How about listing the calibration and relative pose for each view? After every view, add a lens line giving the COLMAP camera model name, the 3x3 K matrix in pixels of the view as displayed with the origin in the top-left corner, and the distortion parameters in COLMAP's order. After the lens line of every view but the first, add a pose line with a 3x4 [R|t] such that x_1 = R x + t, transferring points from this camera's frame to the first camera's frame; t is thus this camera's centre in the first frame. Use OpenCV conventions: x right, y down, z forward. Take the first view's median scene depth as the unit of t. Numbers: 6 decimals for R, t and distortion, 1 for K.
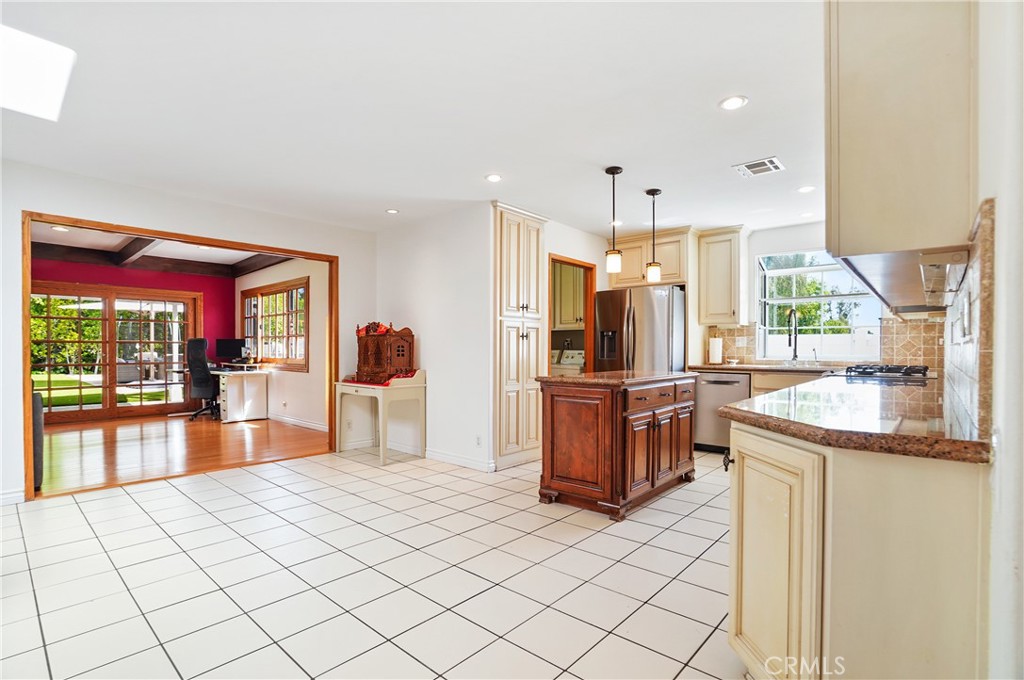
lens RADIAL K [[490.4, 0, 510.7], [0, 490.4, 345.1], [0, 0, 1]] dist [-0.003200, 0.000044]
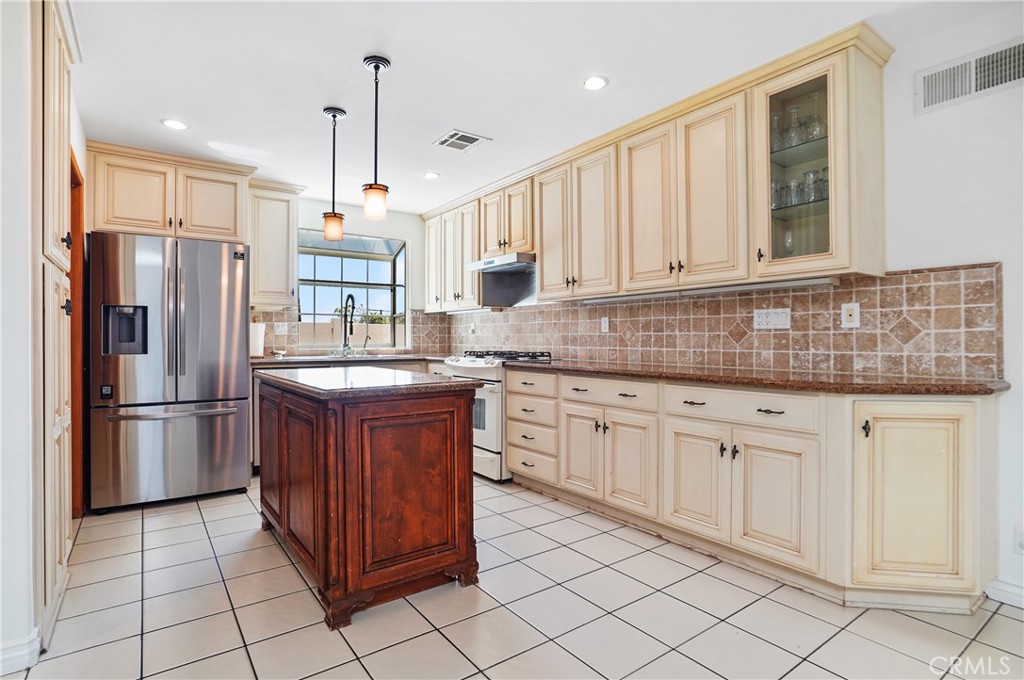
lens RADIAL K [[500.2, 0, 512.0], [0, 500.2, 340.0], [0, 0, 1]] dist [-0.002591, -0.000246]
pose [[0.236630, -0.001594, 0.971599, -0.413525], [-0.000888, 0.999998, 0.001857, 0.016354], [-0.971599, -0.001302, 0.236628, 0.729628]]
